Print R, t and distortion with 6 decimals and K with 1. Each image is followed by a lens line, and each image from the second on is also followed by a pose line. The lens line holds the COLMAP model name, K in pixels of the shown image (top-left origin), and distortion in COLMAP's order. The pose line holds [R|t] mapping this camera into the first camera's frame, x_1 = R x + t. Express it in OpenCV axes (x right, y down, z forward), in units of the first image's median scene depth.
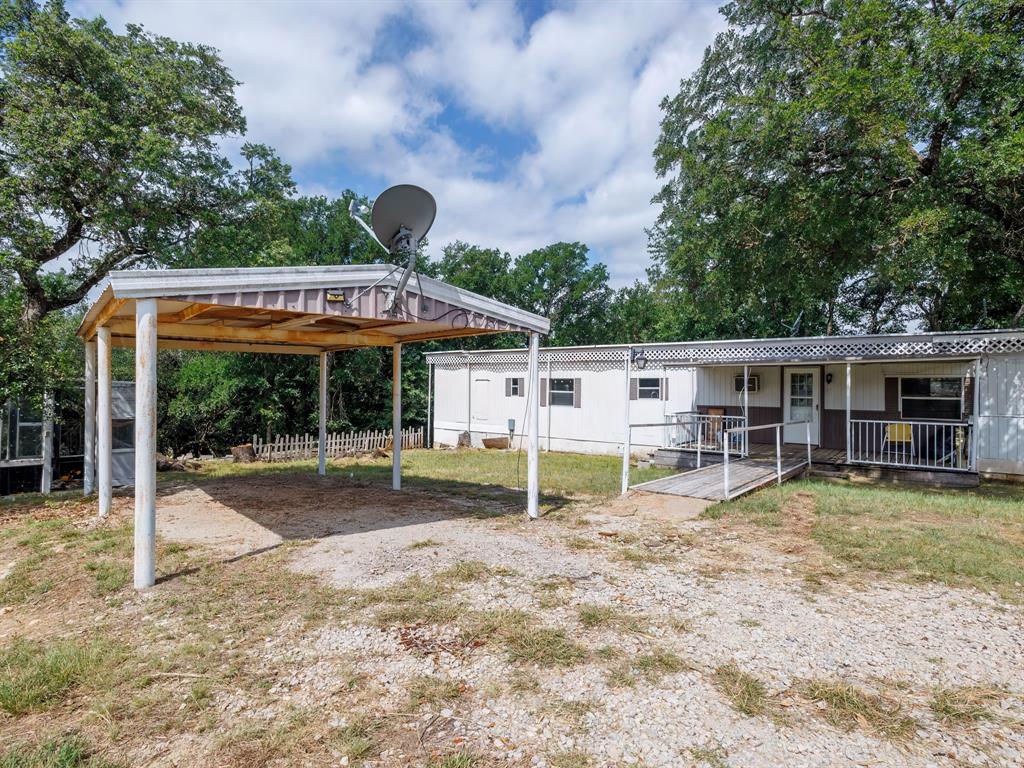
lens RADIAL K [[523.5, 0, 513.6], [0, 523.5, 381.1], [0, 0, 1]] dist [0.001861, -0.000036]
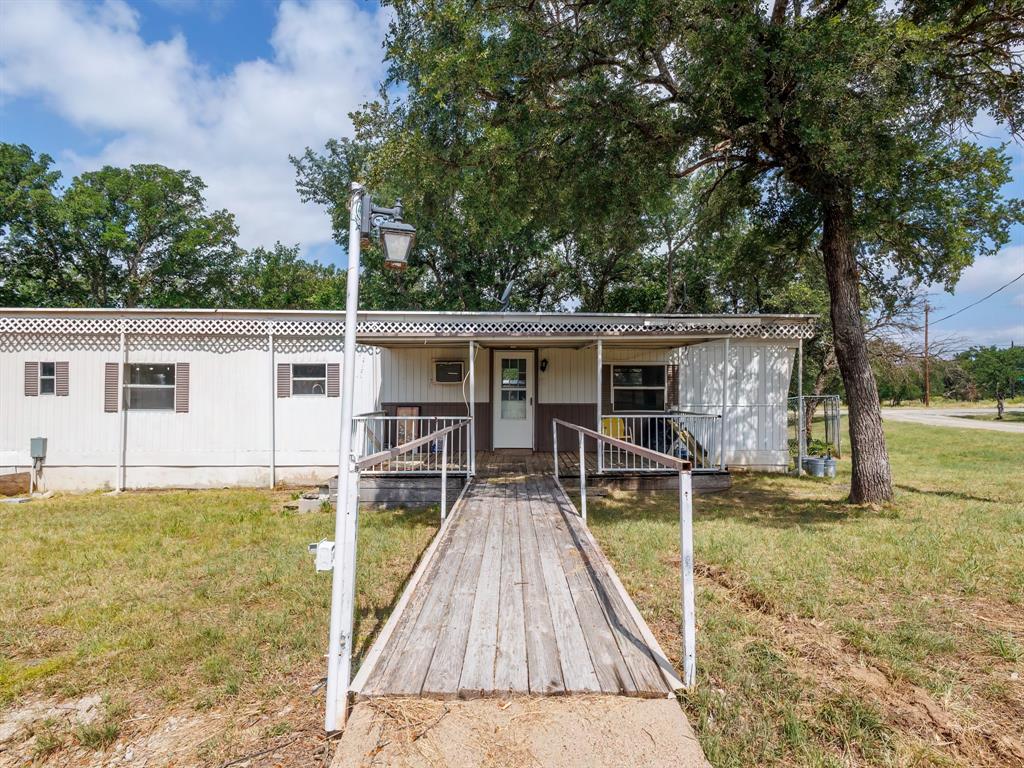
lens RADIAL K [[523.5, 0, 513.6], [0, 523.5, 381.1], [0, 0, 1]] dist [0.001861, -0.000036]
pose [[0.783031, 0.002744, 0.621976, 0.045296], [-0.001576, 0.999996, -0.002426, 0.015607], [-0.621980, 0.000919, 0.783032, 0.288626]]
